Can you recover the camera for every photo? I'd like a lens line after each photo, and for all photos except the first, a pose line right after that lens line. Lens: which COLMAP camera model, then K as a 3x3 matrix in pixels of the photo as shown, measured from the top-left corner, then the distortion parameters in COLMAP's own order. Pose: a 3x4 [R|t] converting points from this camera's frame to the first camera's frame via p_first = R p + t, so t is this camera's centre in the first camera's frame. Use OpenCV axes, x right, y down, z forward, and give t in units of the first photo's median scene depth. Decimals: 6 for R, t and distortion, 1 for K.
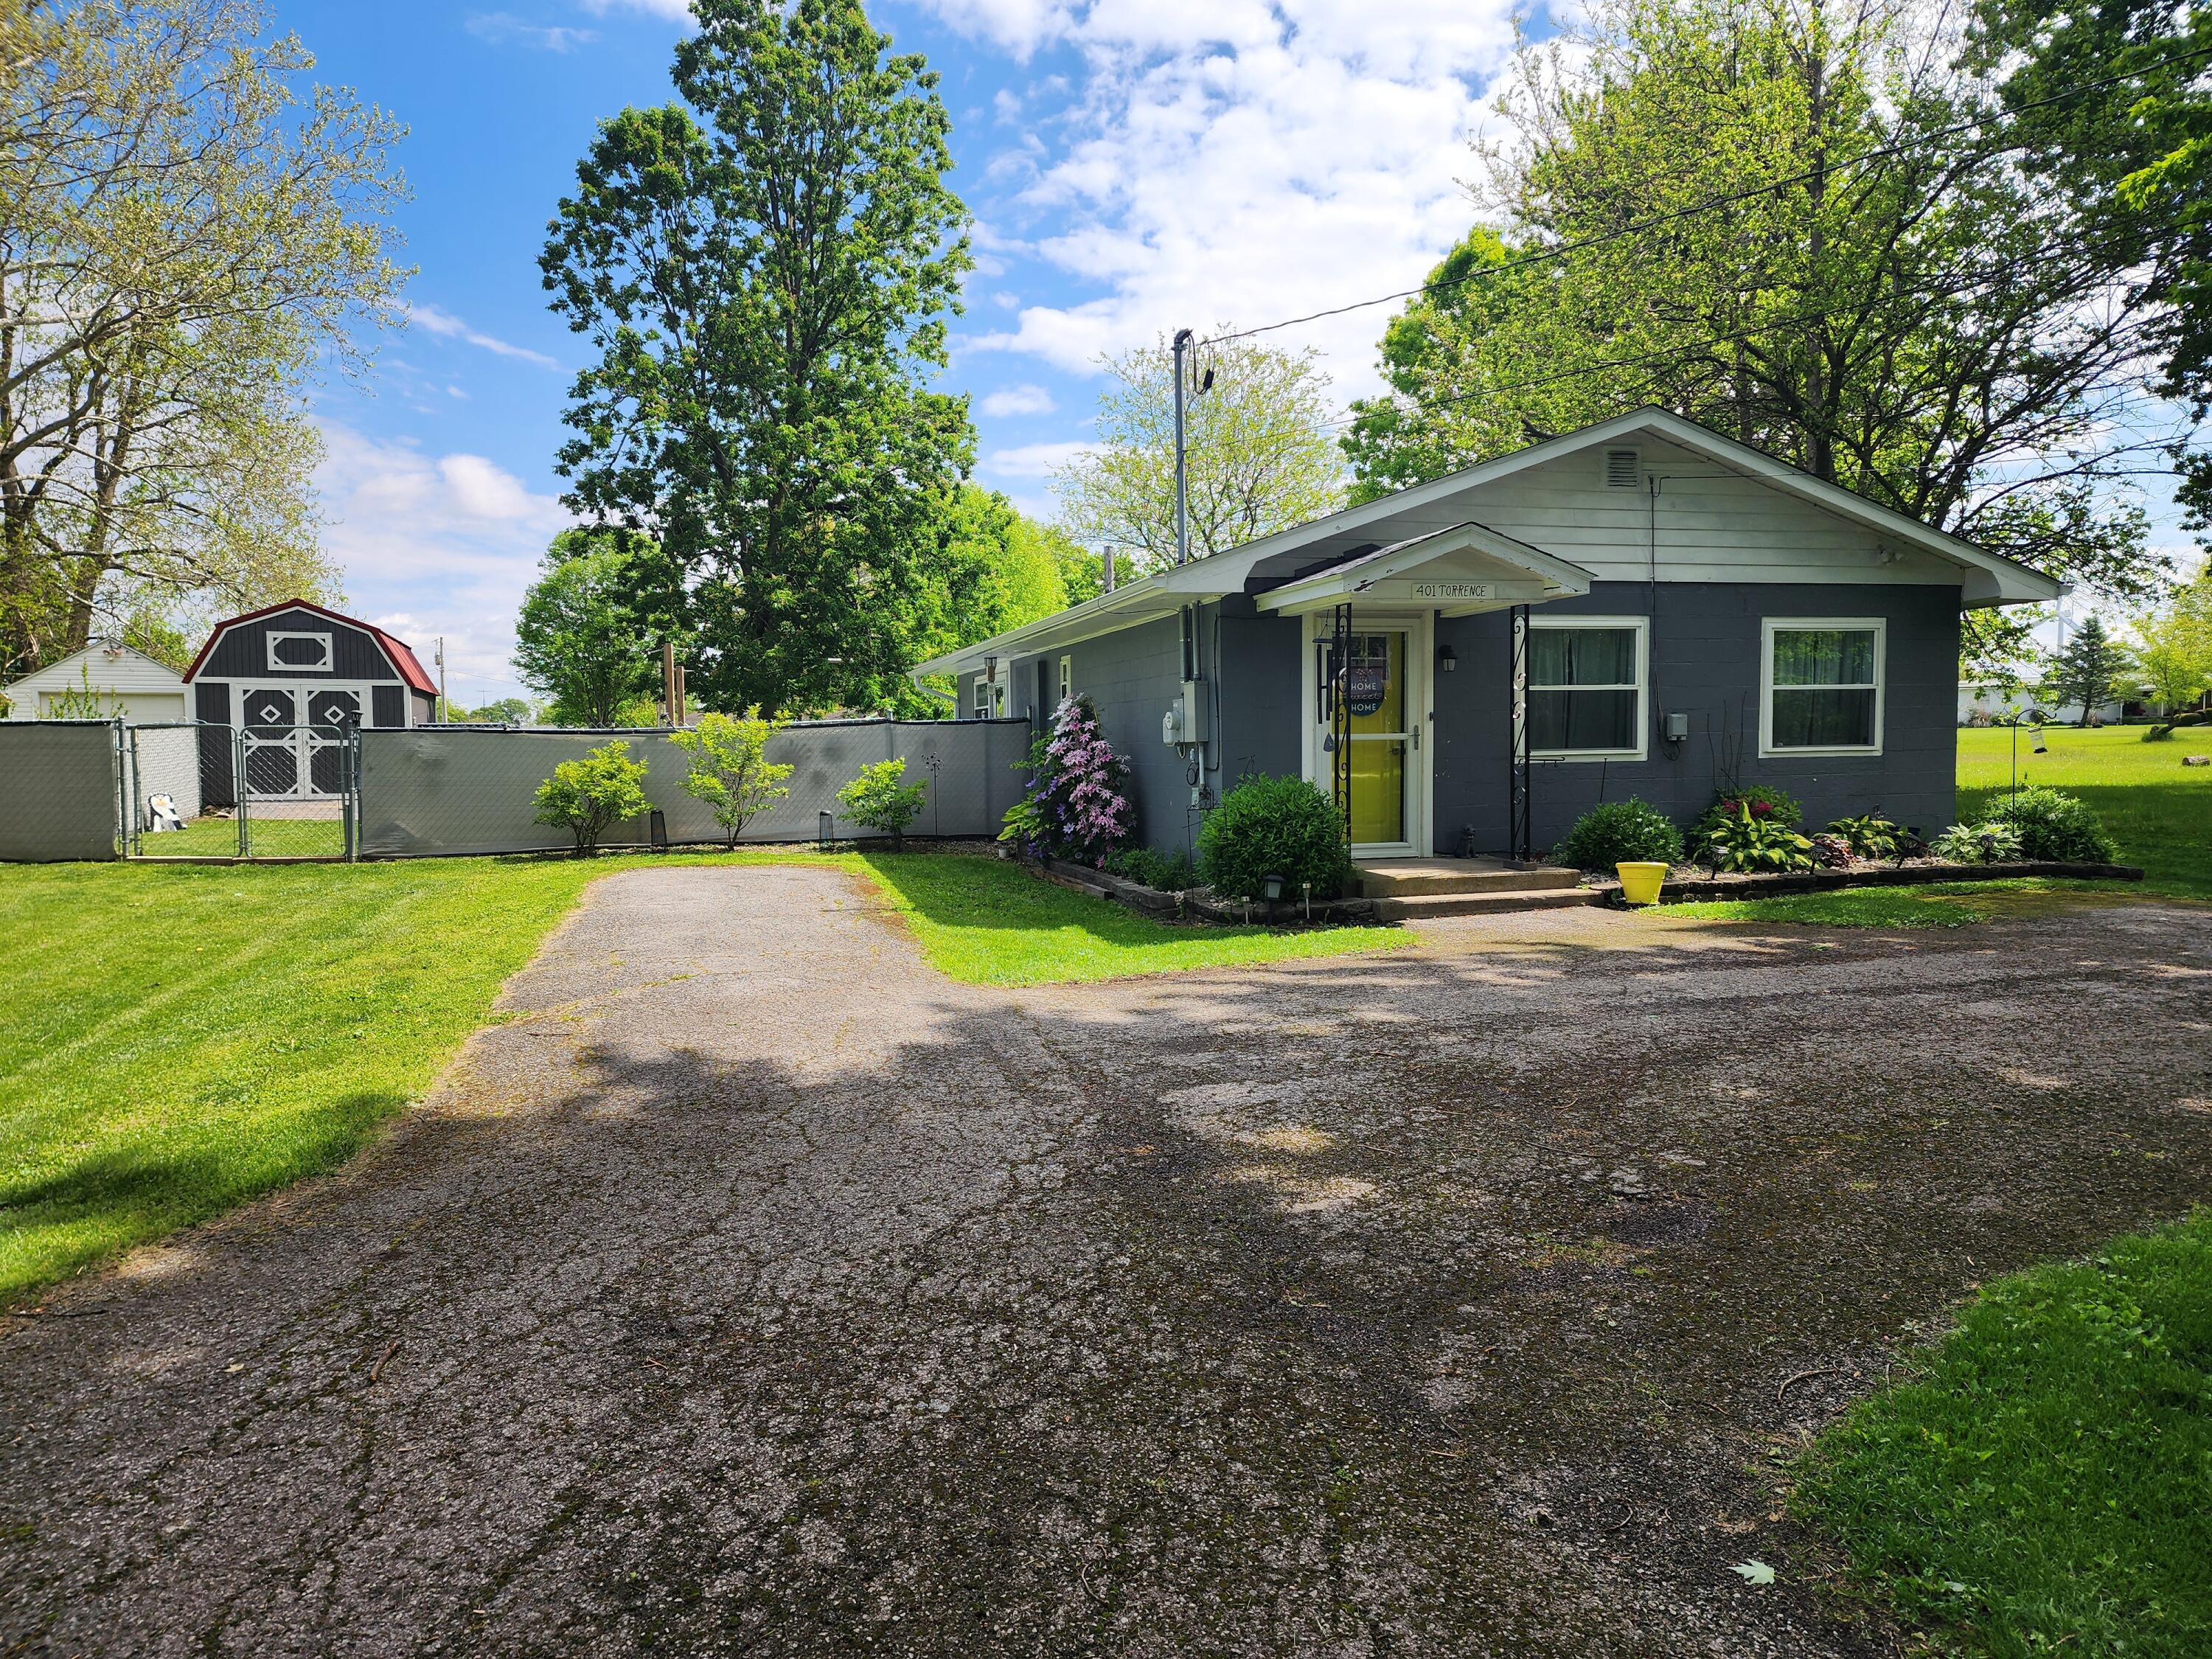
lens RADIAL K [[1452.3, 0, 1106.0], [0, 1452.3, 829.5], [0, 0, 1]] dist [0.111912, -0.111924]
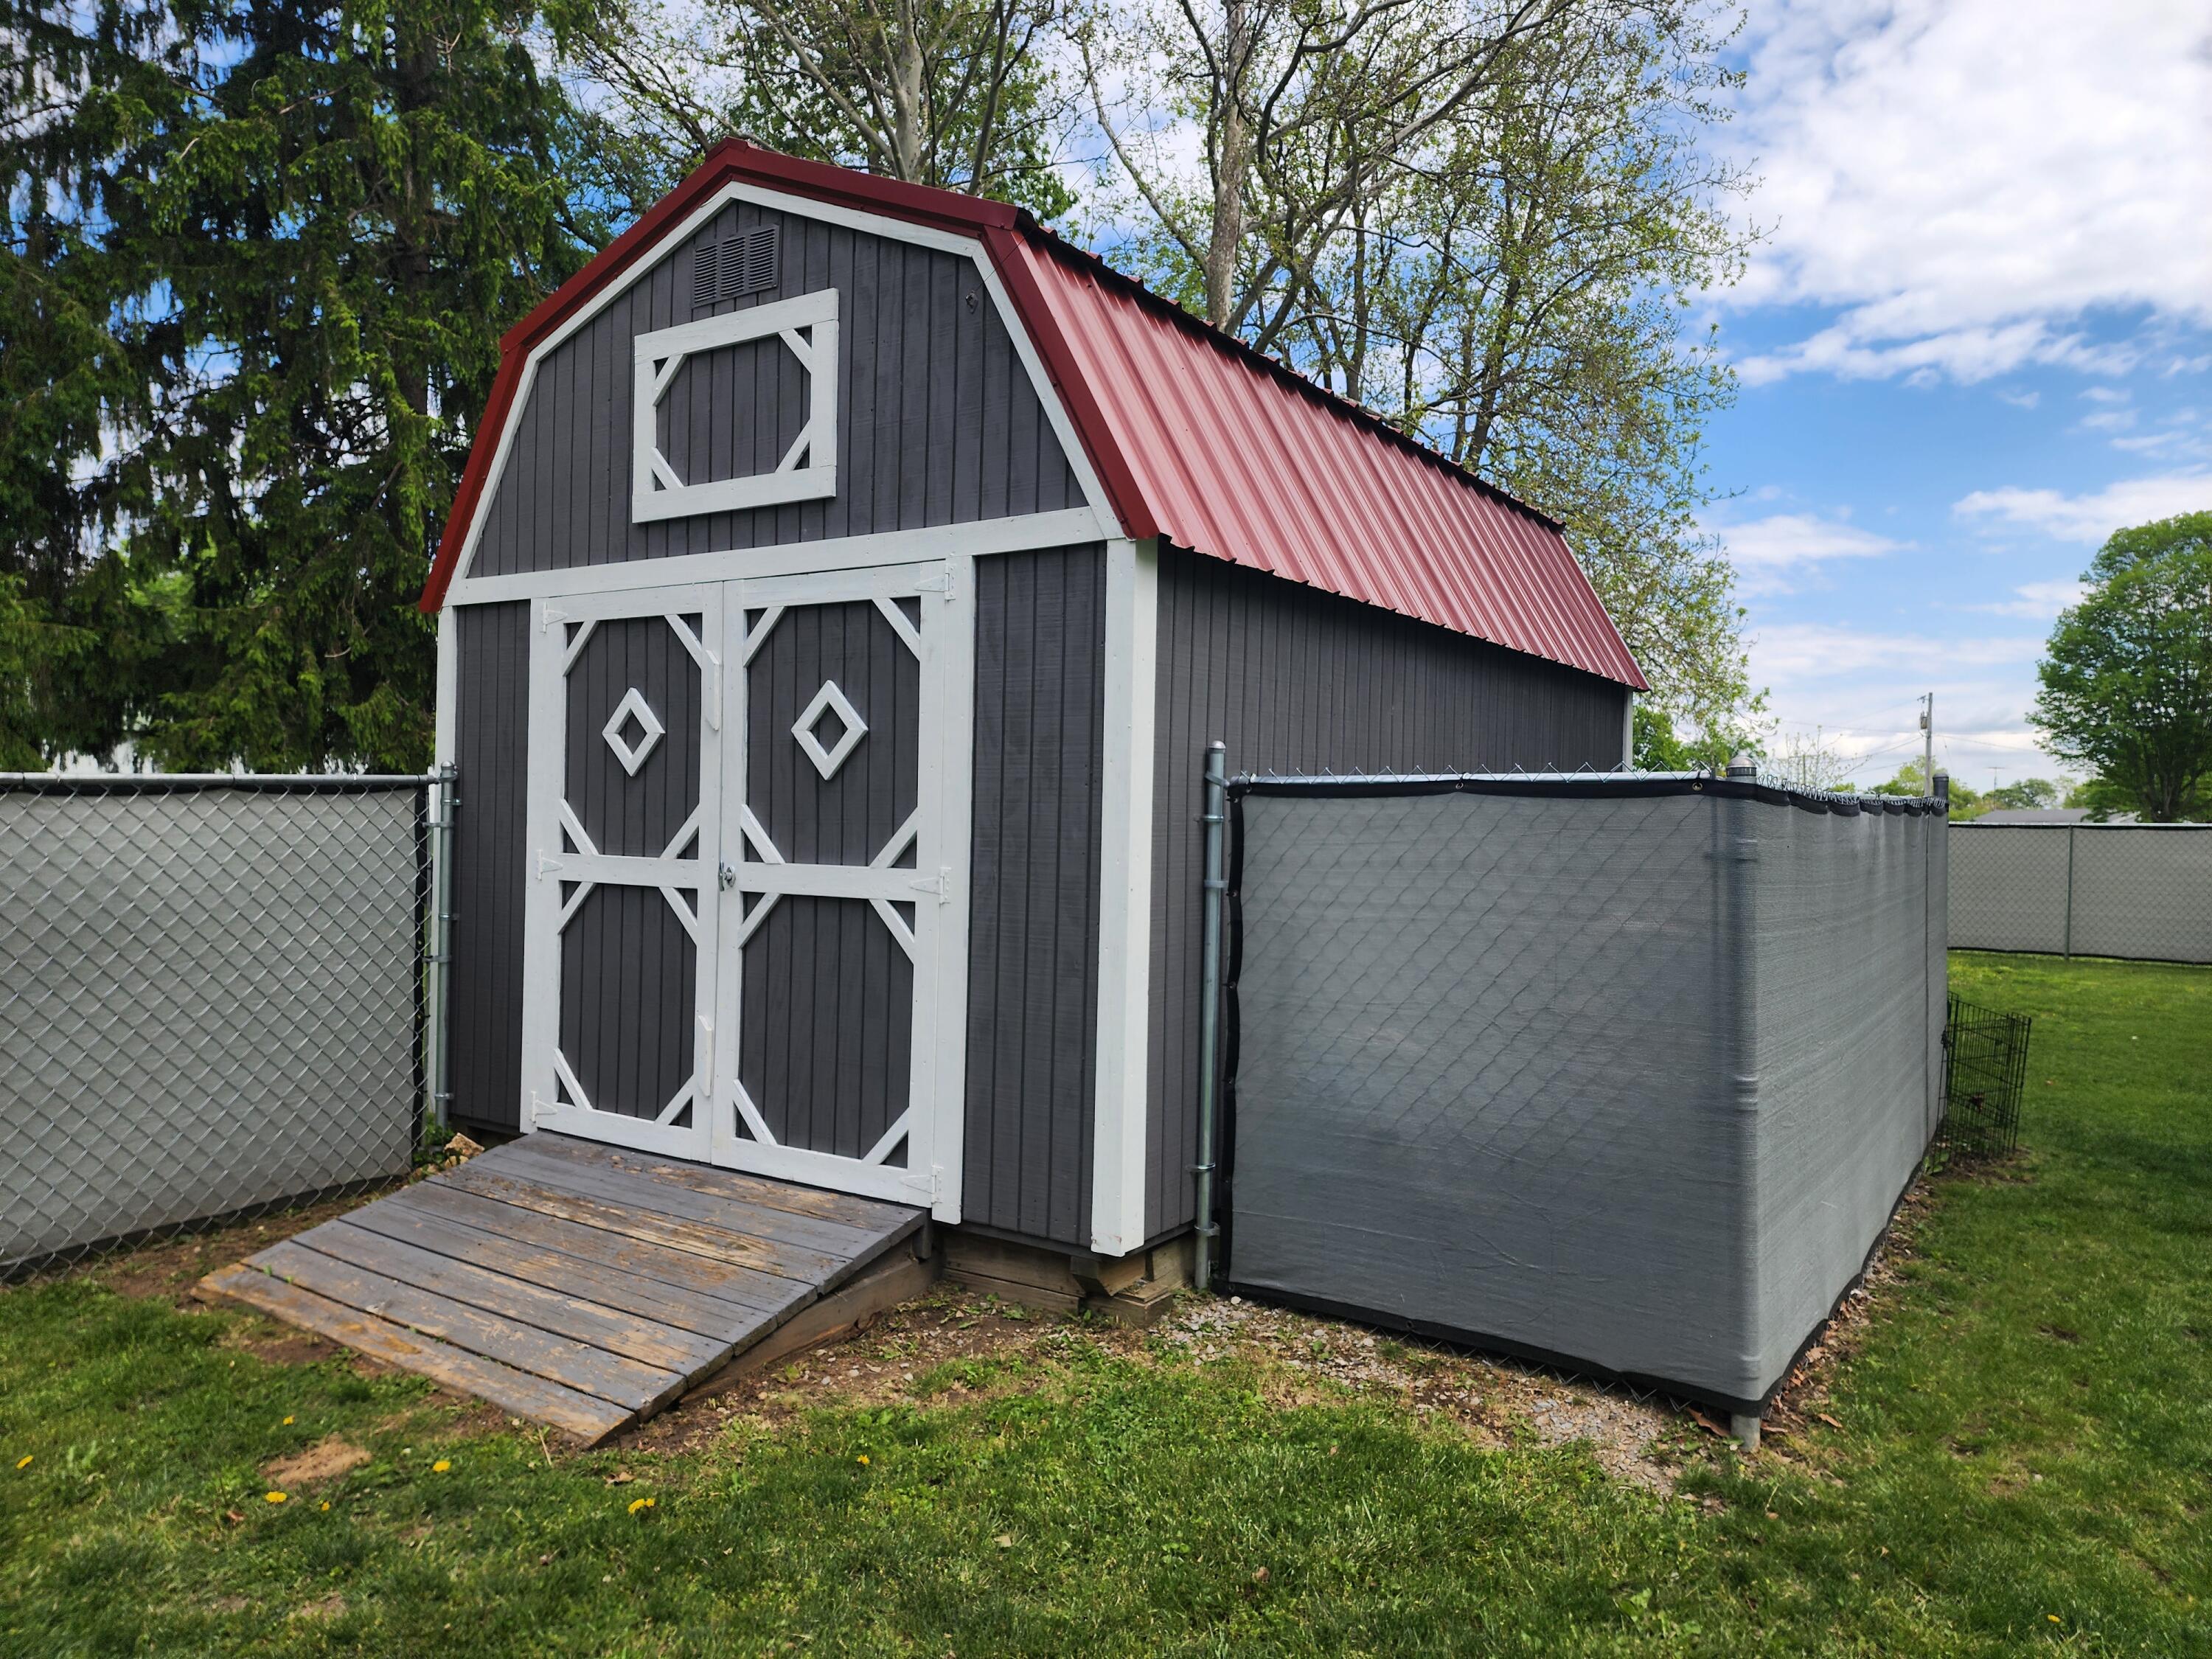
lens RADIAL K [[1446.1, 0, 1194.9], [0, 1446.1, 837.4], [0, 0, 1]] dist [0.047648, -0.000269]
pose [[0.618820, 0.021476, -0.785240, -0.354627], [-0.062221, 0.997825, -0.021745, -0.063627], [0.783065, 0.062315, 0.618810, 0.942774]]
